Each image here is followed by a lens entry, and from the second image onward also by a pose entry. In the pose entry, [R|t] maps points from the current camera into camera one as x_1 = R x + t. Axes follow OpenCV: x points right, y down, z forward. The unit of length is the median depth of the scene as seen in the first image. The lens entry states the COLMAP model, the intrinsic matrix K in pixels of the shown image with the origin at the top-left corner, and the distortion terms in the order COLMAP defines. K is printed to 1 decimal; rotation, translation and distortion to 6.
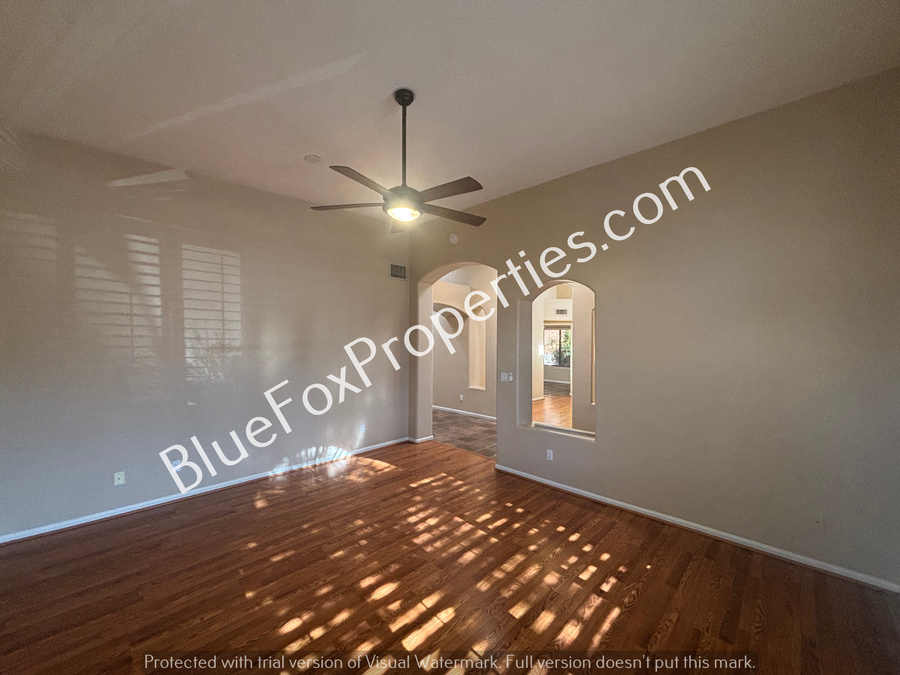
lens RADIAL K [[360.3, 0, 449.3], [0, 360.3, 338.5], [0, 0, 1]] dist [-0.001815, -0.000046]
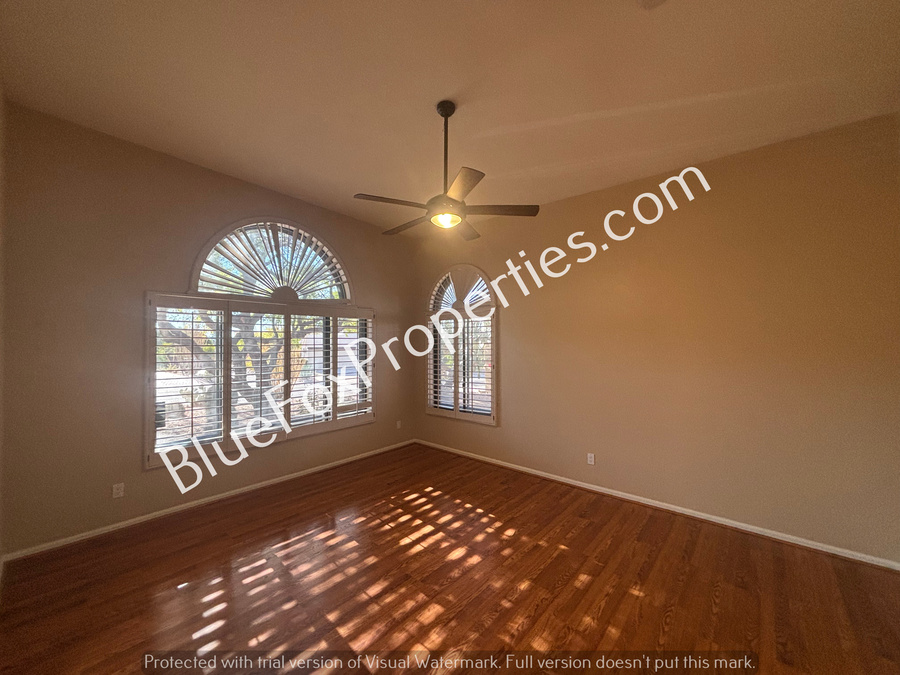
lens RADIAL K [[360.3, 0, 450.6], [0, 360.3, 339.3], [0, 0, 1]] dist [-0.001815, -0.000046]
pose [[-0.998303, -0.006886, -0.057831, -0.076680], [-0.006457, 0.999950, -0.007602, 0.003341], [0.057880, -0.007216, -0.998297, 1.930608]]
